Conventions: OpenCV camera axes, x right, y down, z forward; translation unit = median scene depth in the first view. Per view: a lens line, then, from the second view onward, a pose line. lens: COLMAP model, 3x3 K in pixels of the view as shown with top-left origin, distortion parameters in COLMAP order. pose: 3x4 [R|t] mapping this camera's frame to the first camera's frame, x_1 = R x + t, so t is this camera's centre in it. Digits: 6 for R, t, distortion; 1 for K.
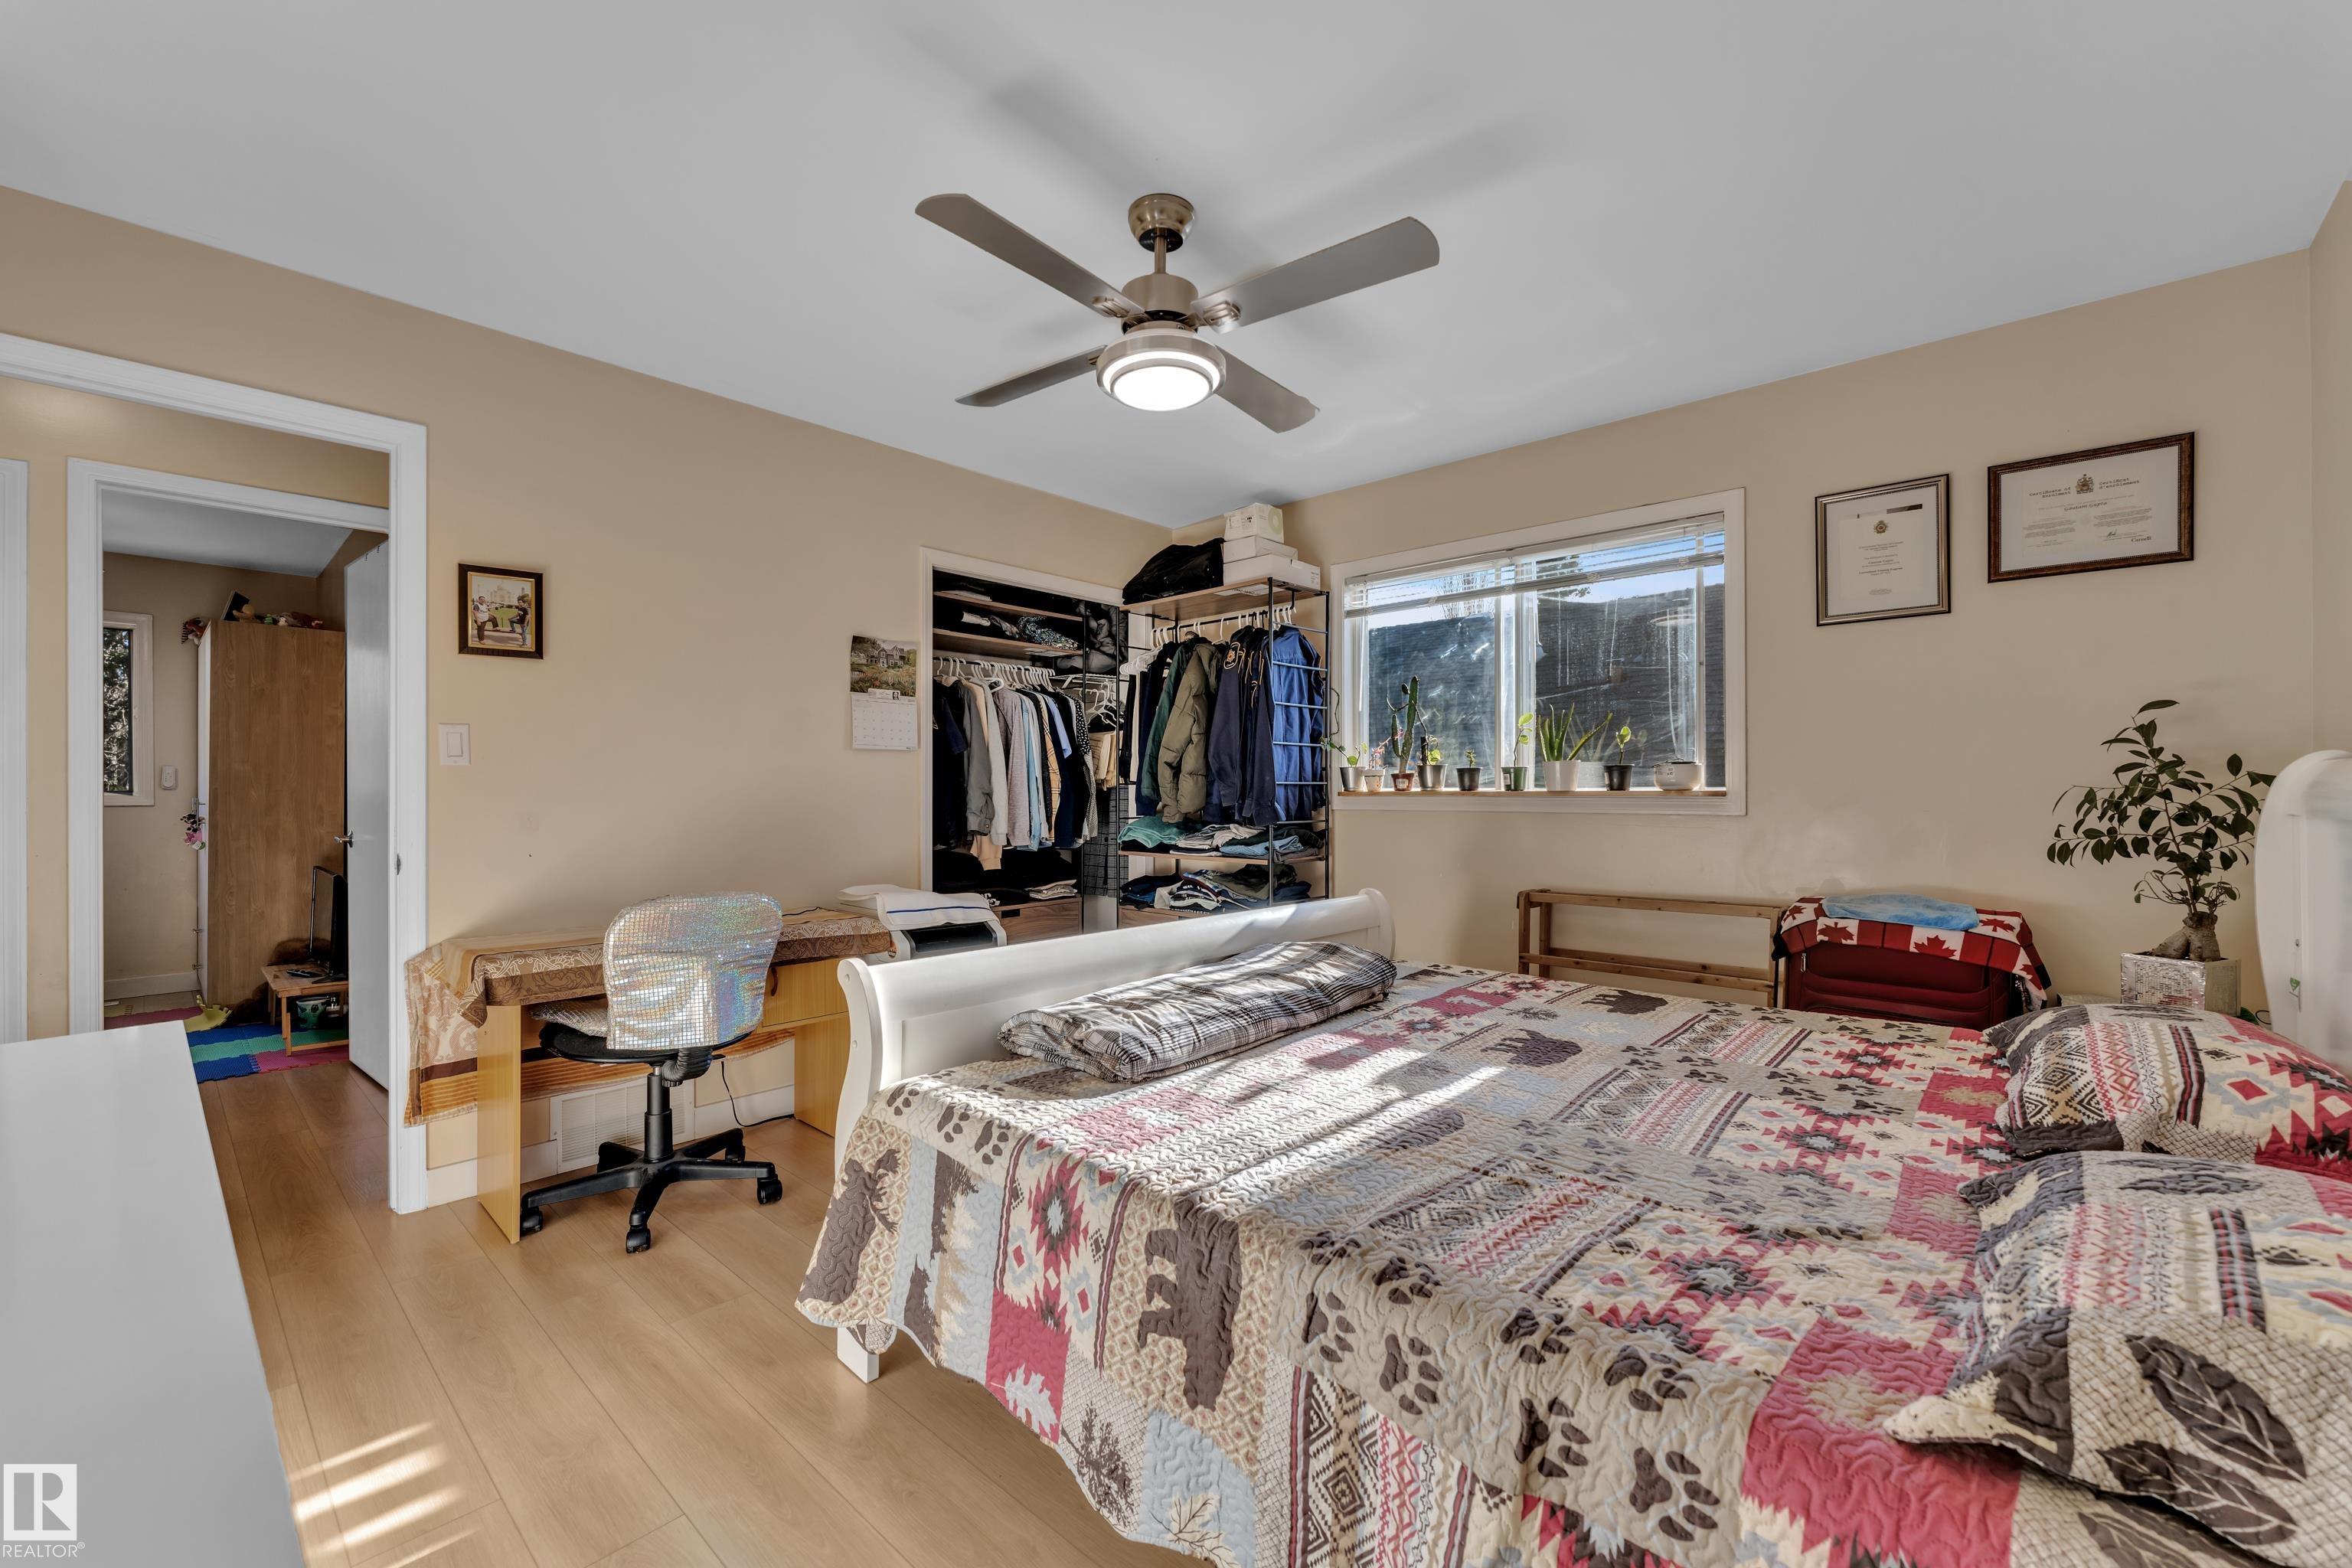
lens RADIAL K [[954.3, 0, 1176.0], [0, 954.3, 784.0], [0, 0, 1]] dist [-0.000277, -0.000042]
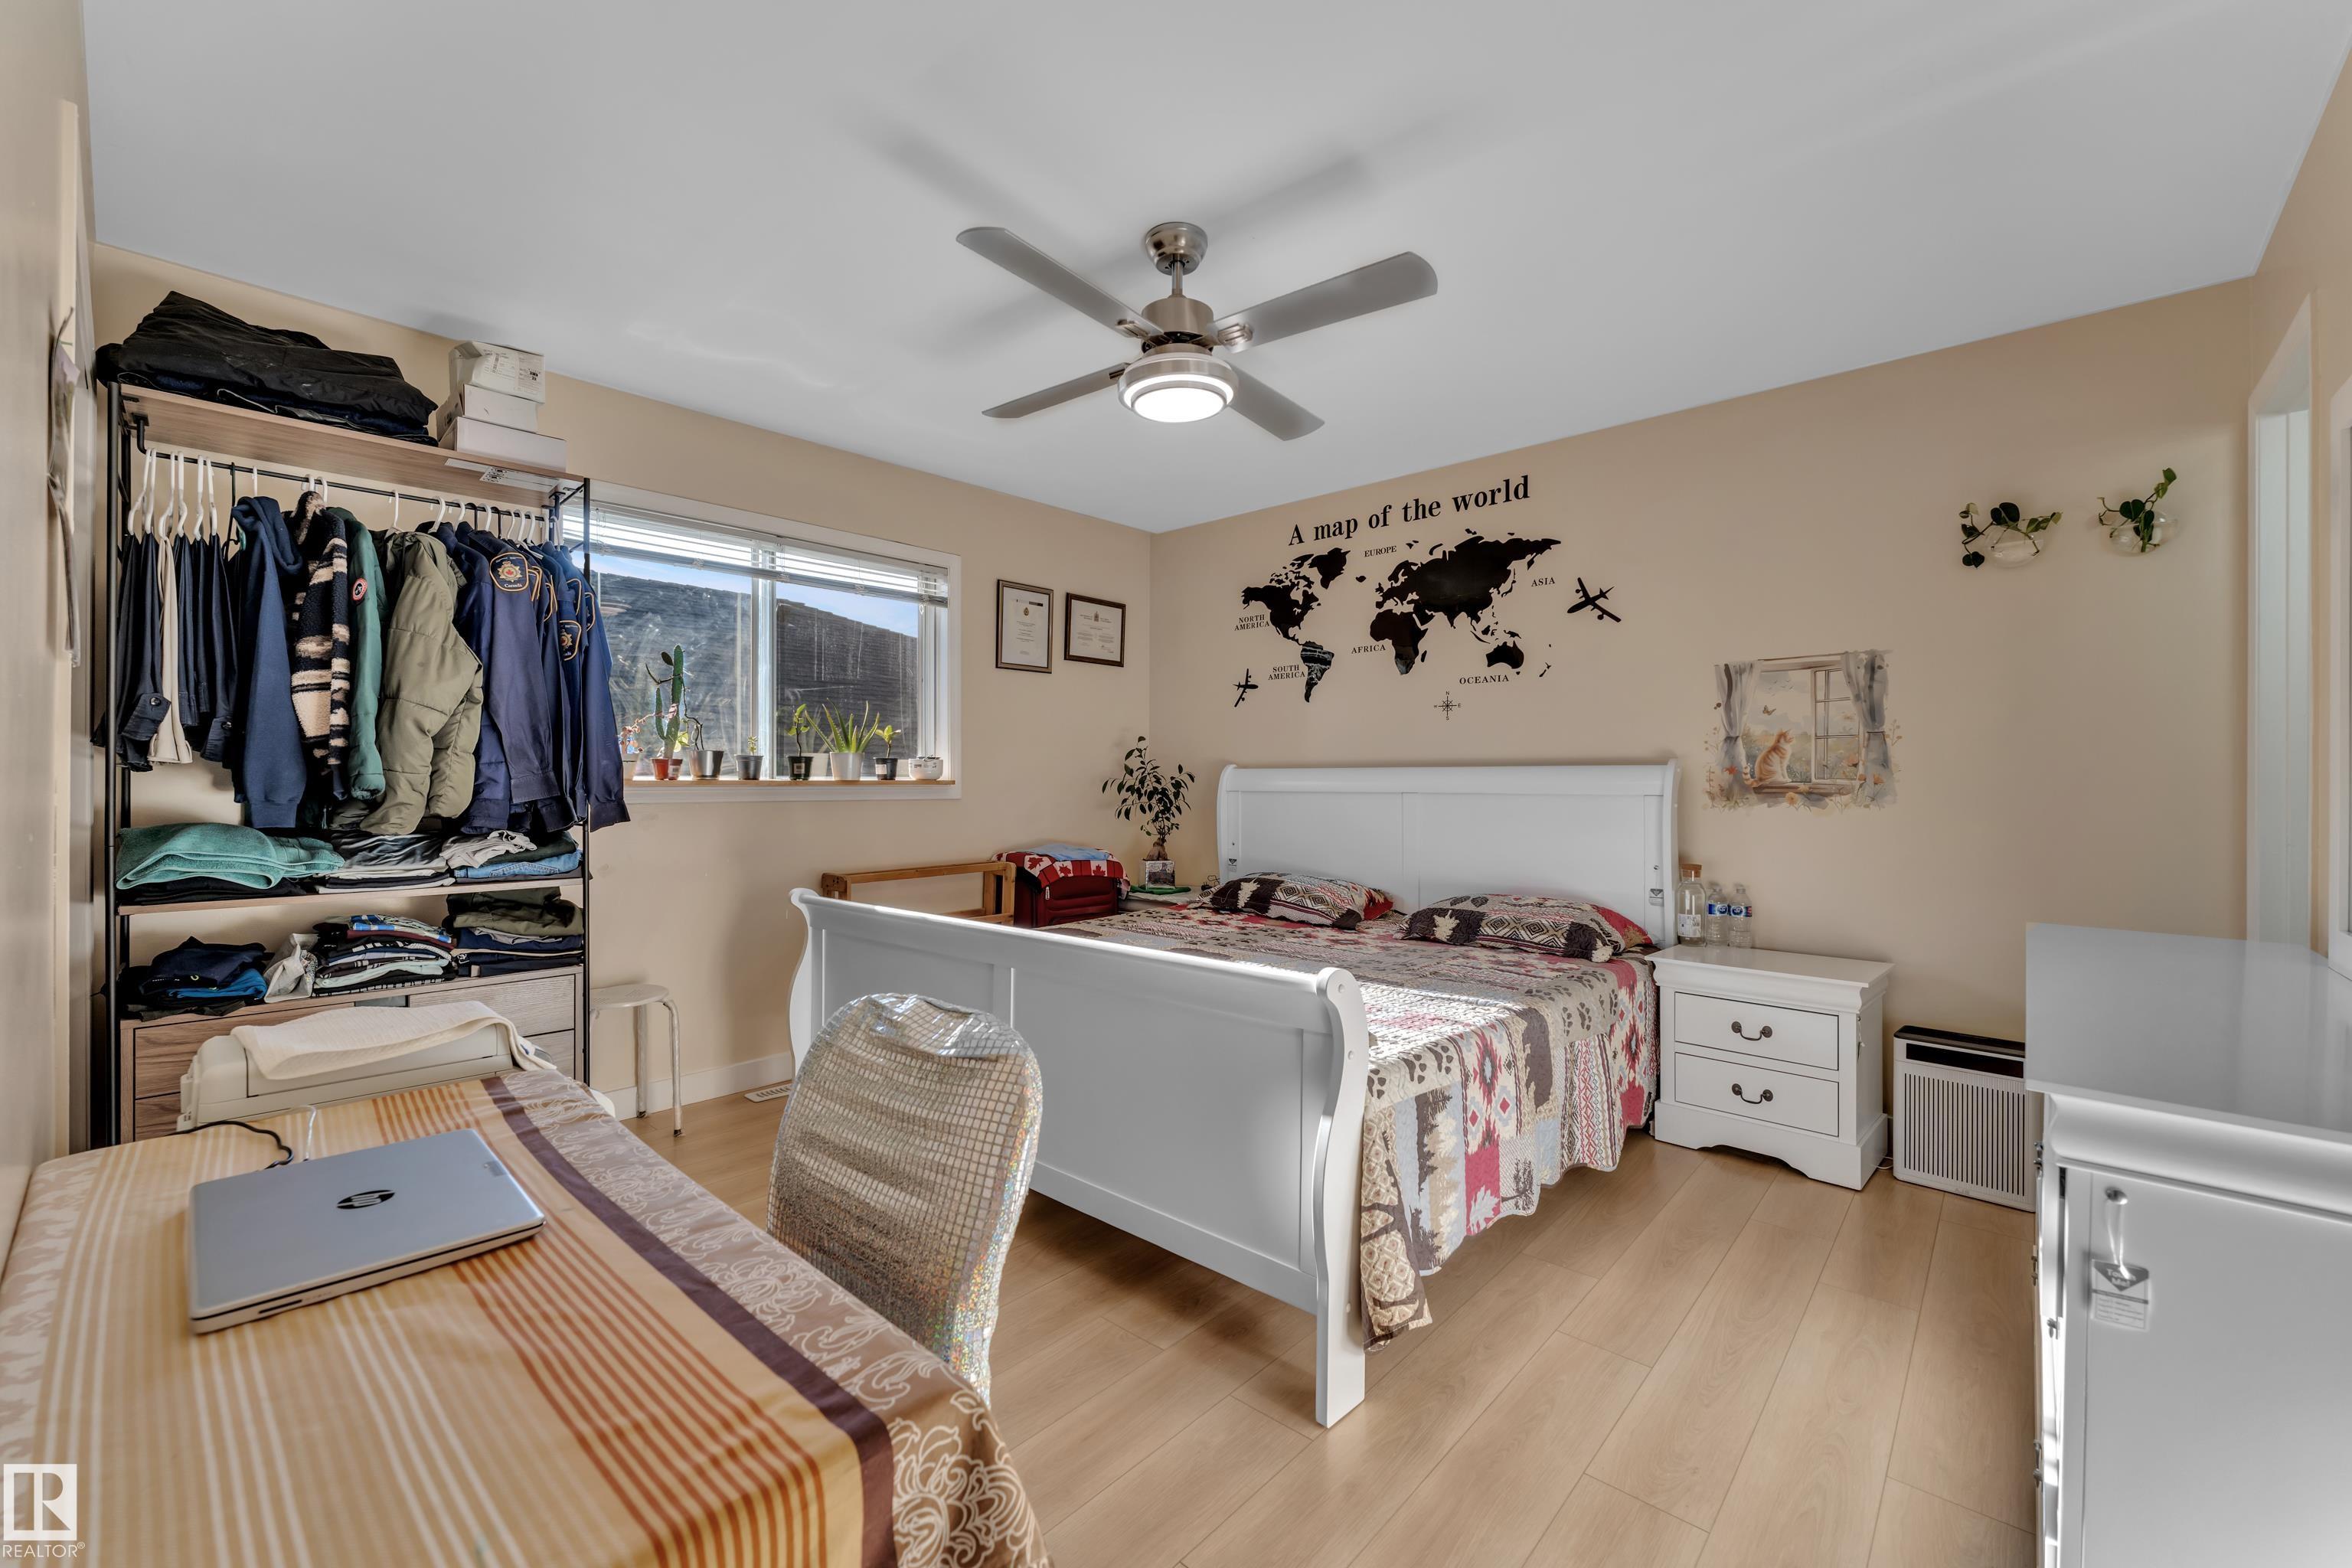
lens RADIAL K [[948.8, 0, 1176.6], [0, 948.8, 771.8], [0, 0, 1]] dist [0.002292, -0.000046]
pose [[0.000522, 0.008188, 0.999966, -0.792408], [-0.010323, 0.999913, -0.008182, 0.003133], [-0.999947, -0.010318, 0.000606, 0.733252]]
